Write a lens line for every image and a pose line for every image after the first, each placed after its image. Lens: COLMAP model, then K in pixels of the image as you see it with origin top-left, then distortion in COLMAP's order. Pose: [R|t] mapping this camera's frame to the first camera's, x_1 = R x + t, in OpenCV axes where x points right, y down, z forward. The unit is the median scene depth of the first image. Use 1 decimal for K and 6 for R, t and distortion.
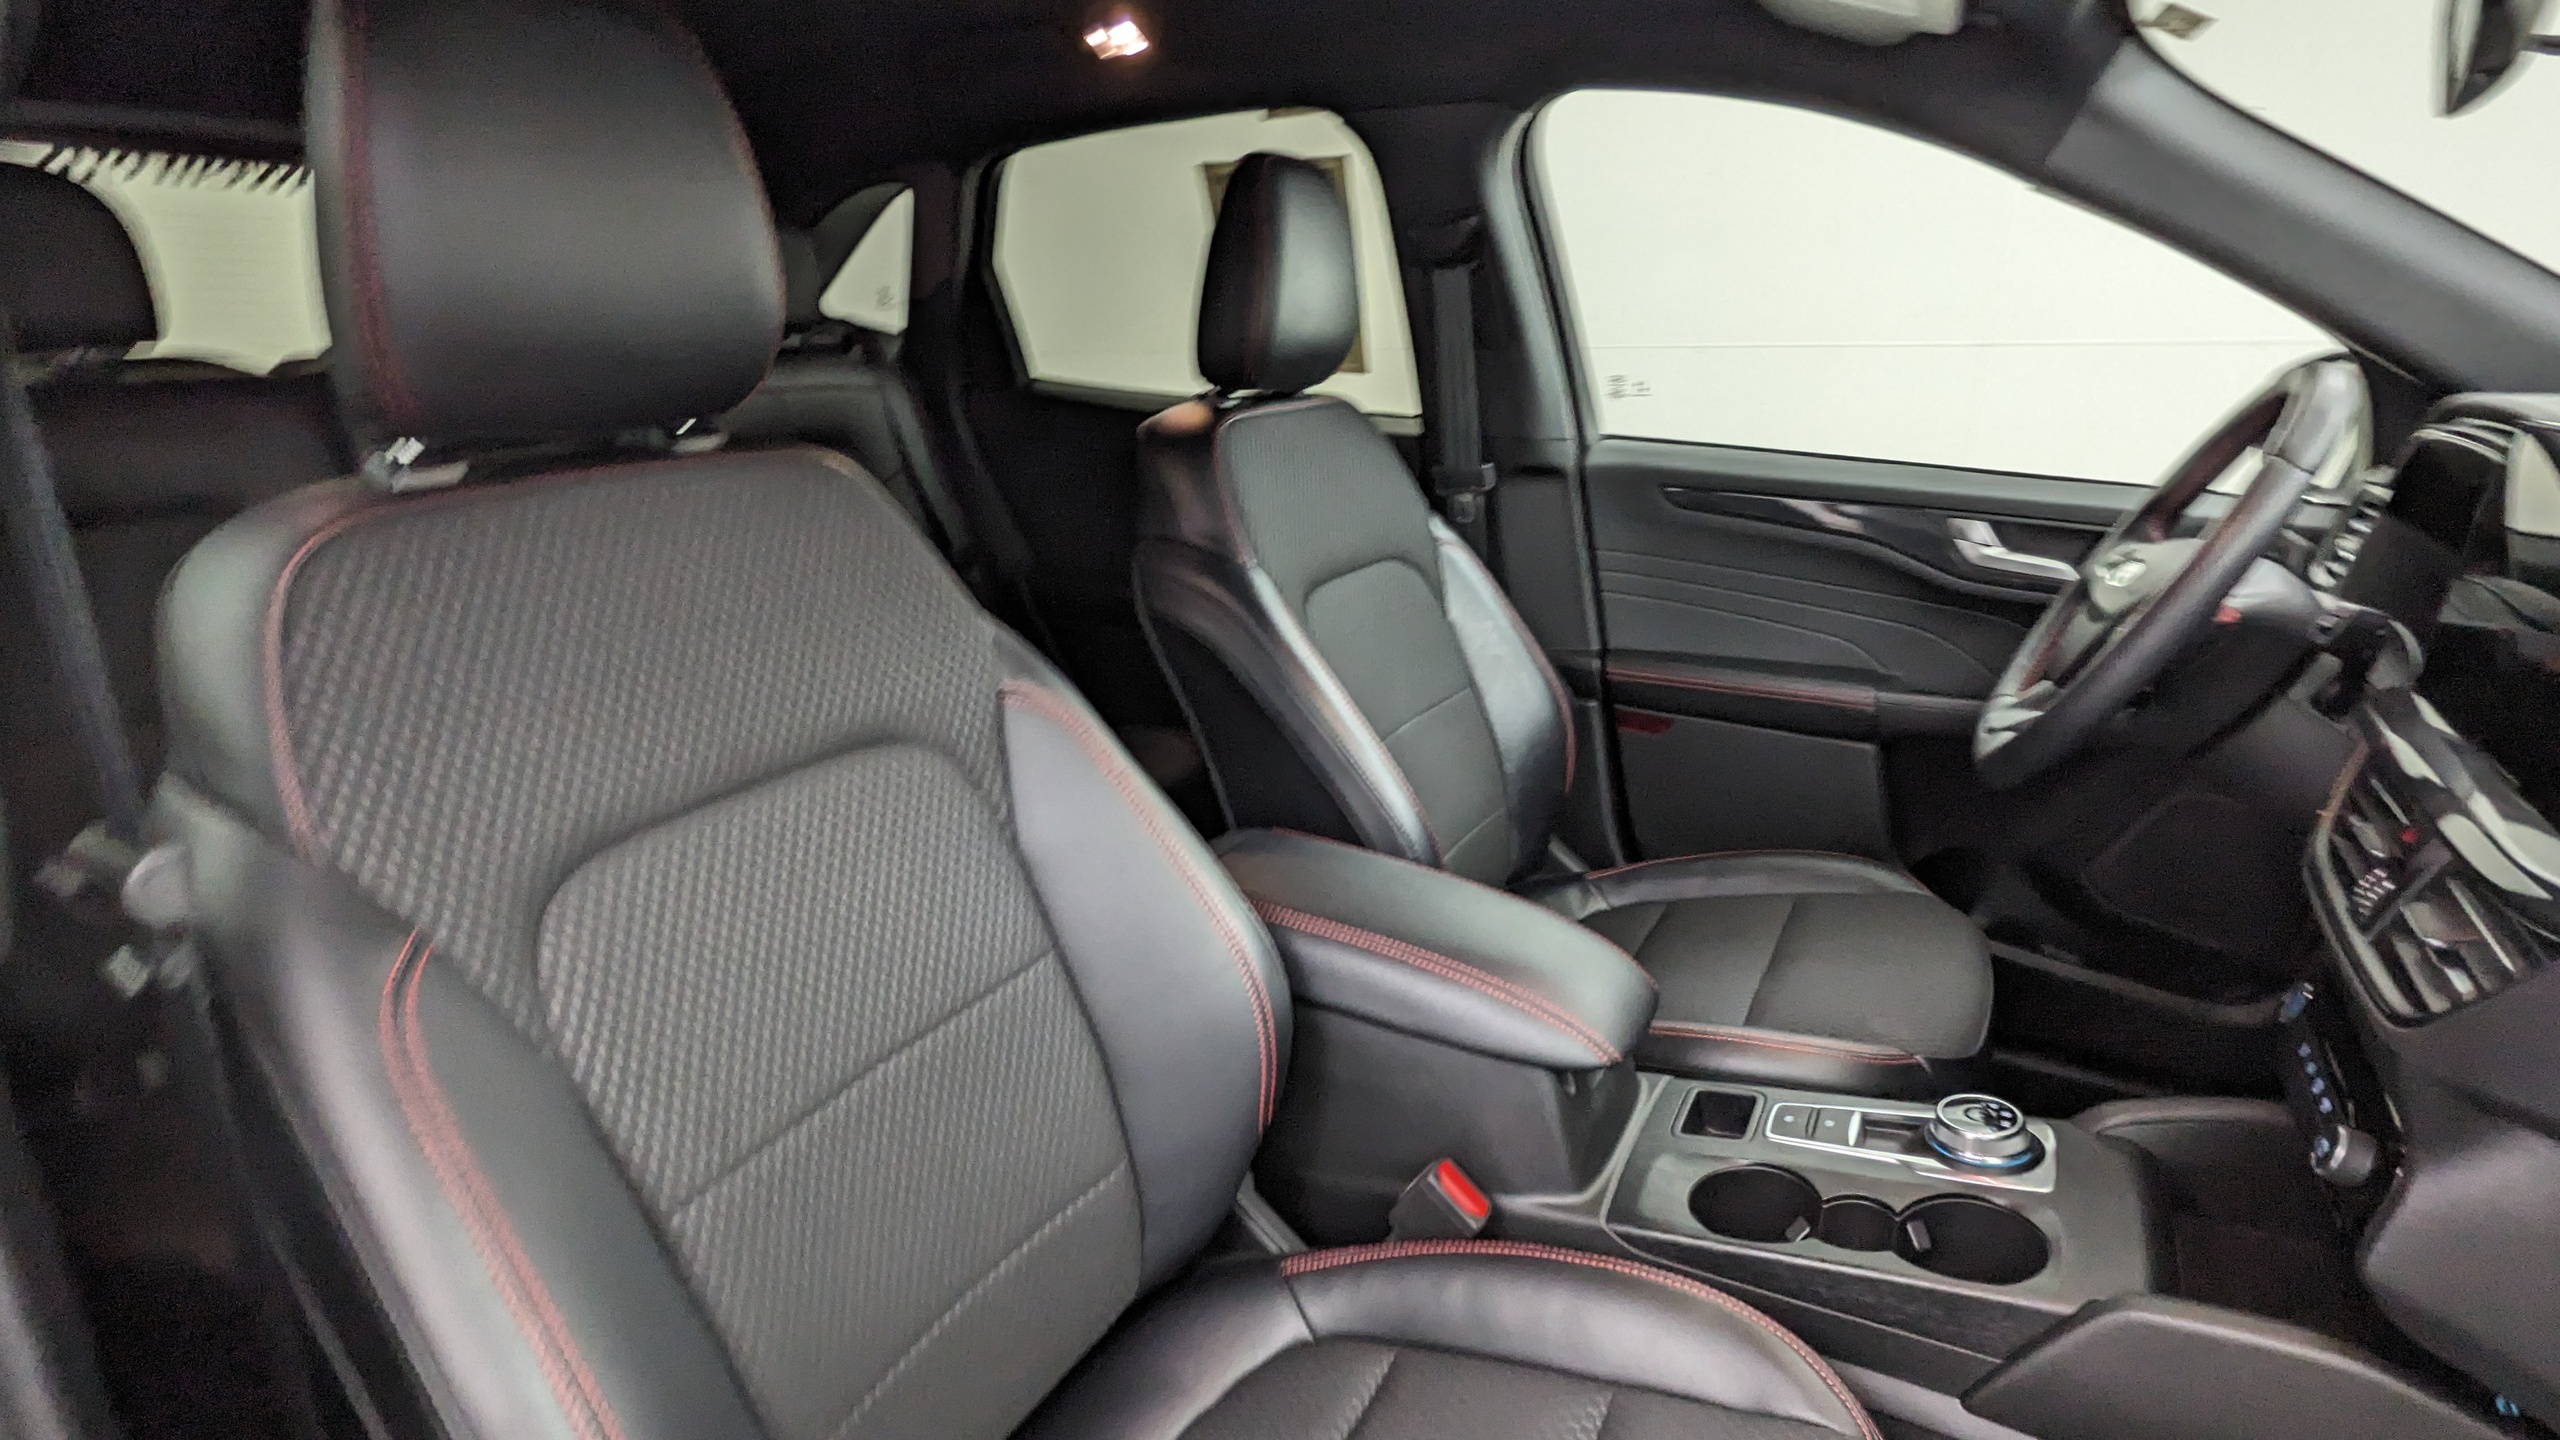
lens RADIAL K [[1235.6, 0, 1283.4], [0, 1235.6, 726.7], [0, 0, 1]] dist [-0.003336, -0.001256]
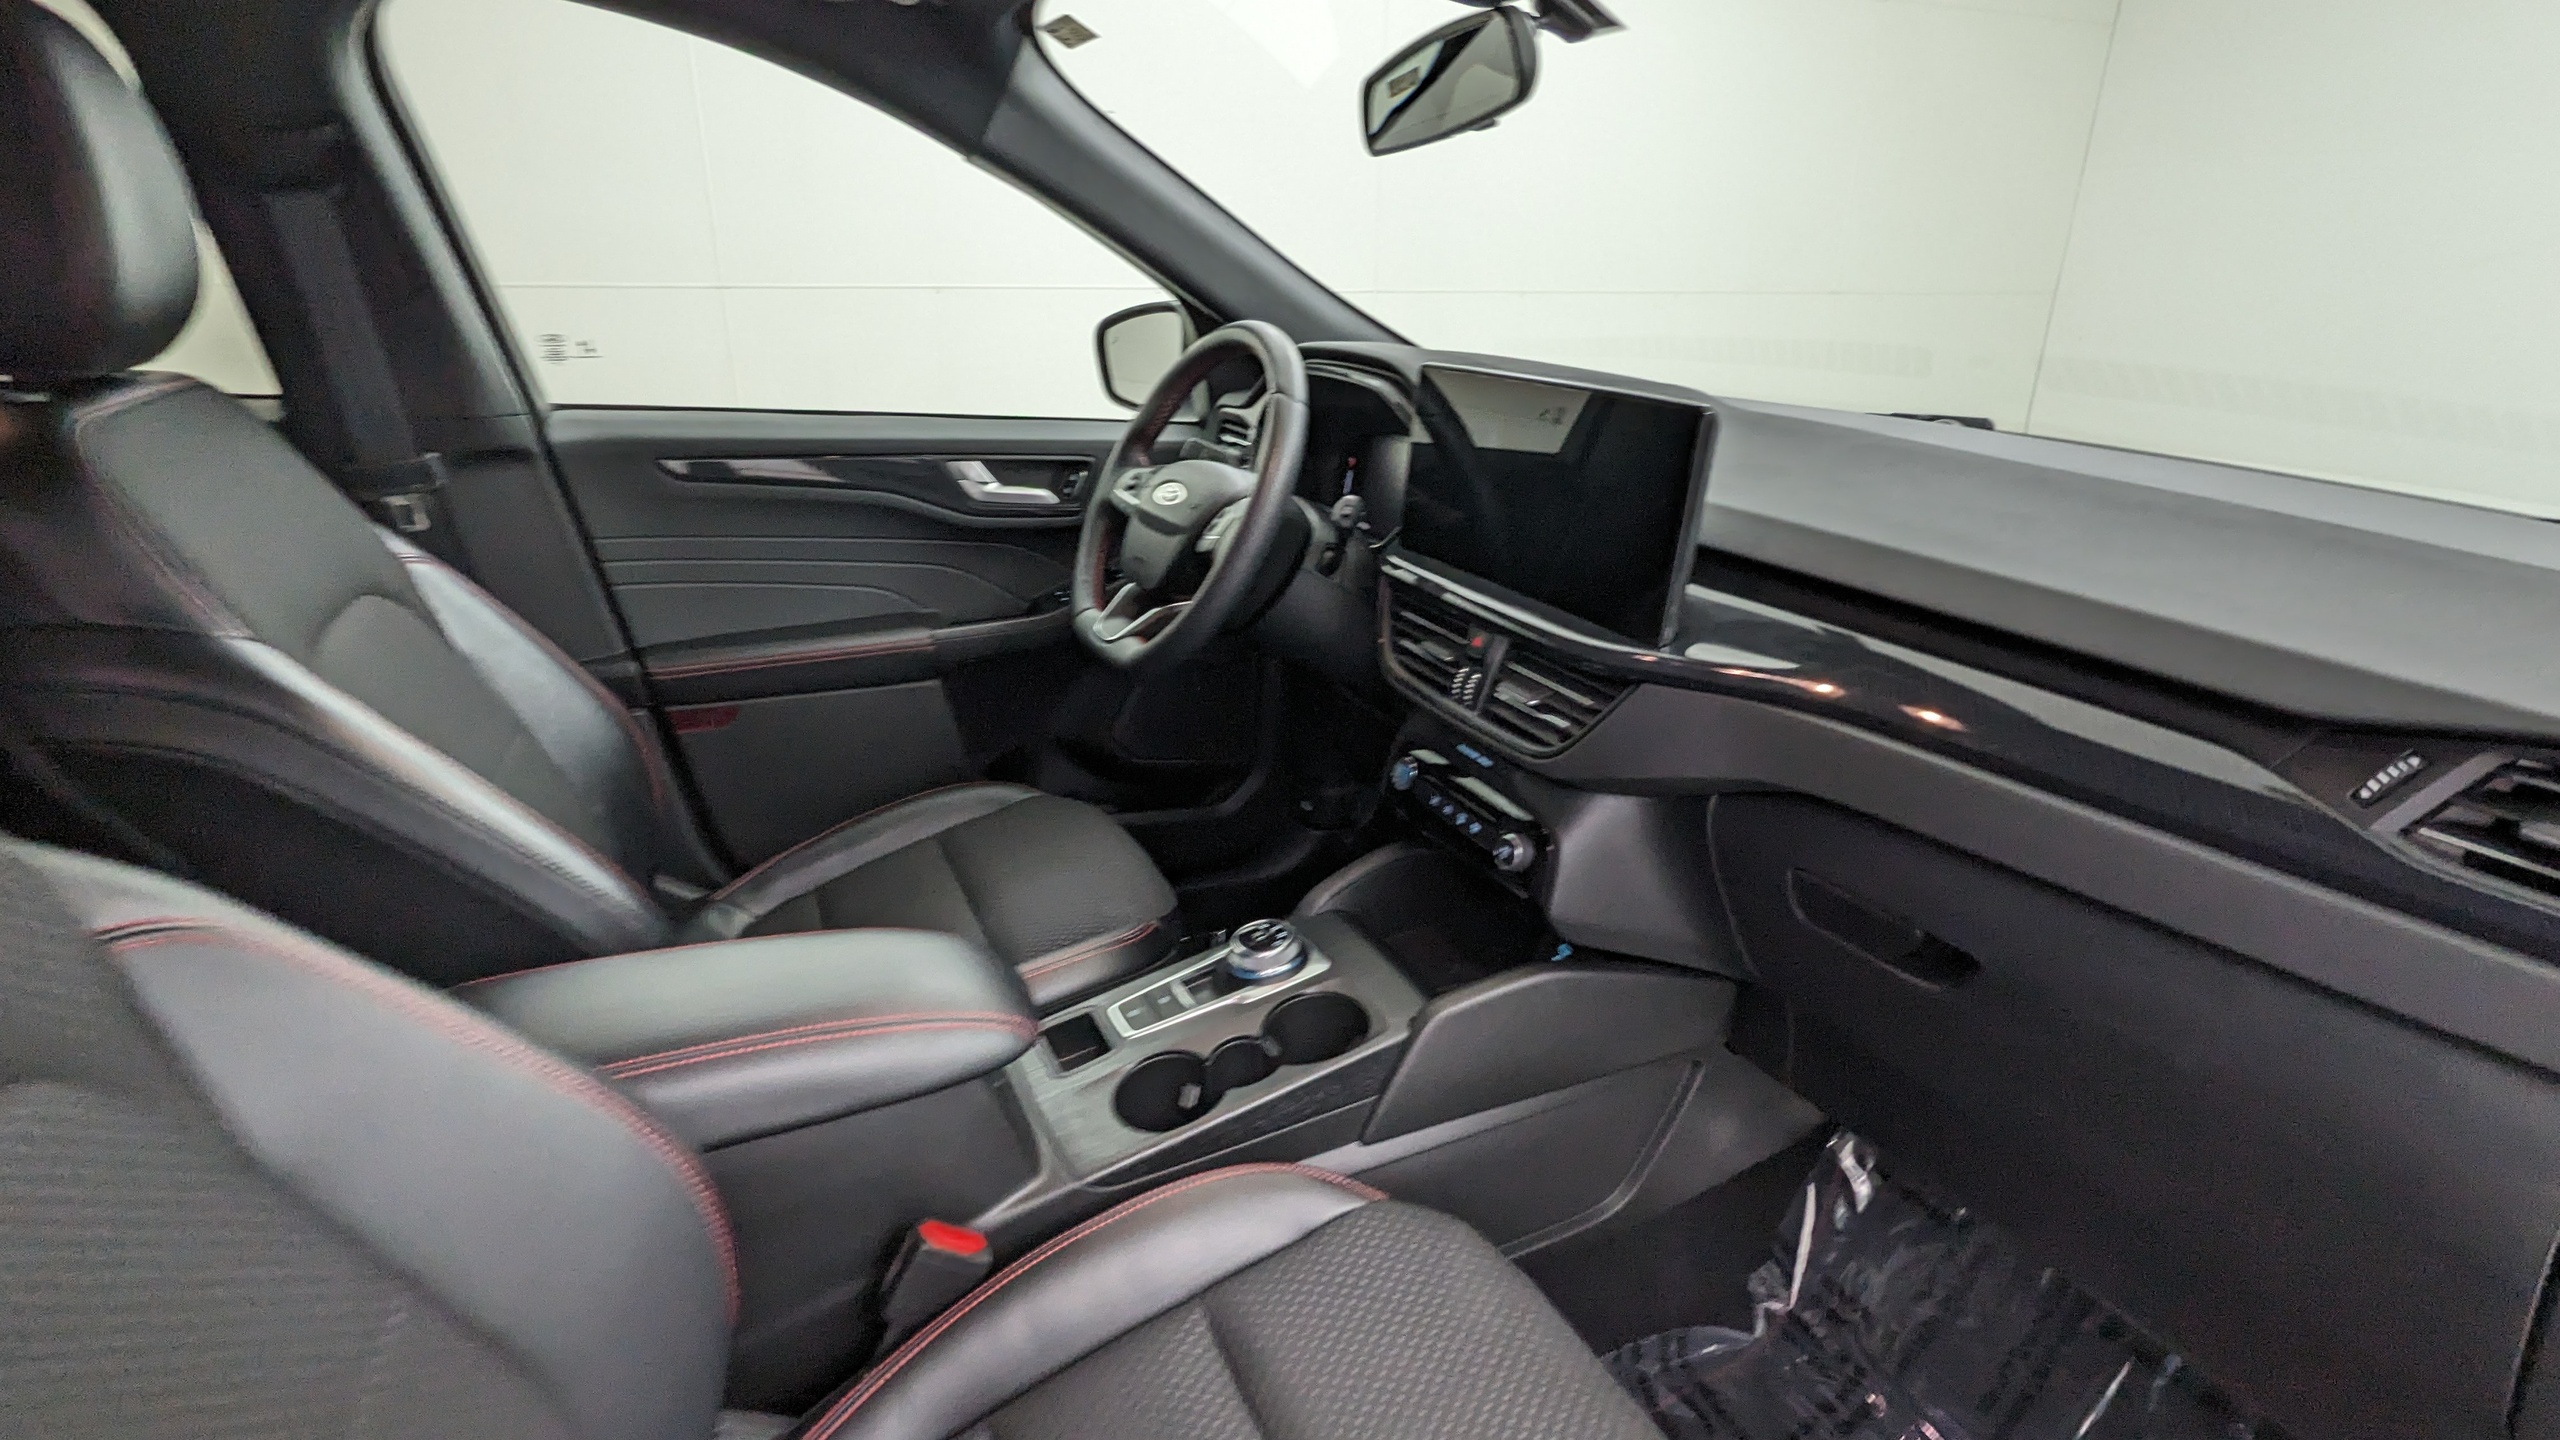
lens RADIAL K [[1235.6, 0, 1283.4], [0, 1235.6, 726.7], [0, 0, 1]] dist [-0.003336, -0.001256]
pose [[0.564287, -0.269059, 0.780504, -0.247055], [0.230841, 0.959115, 0.163738, -0.064981], [-0.792649, 0.087778, 0.603326, 0.151694]]
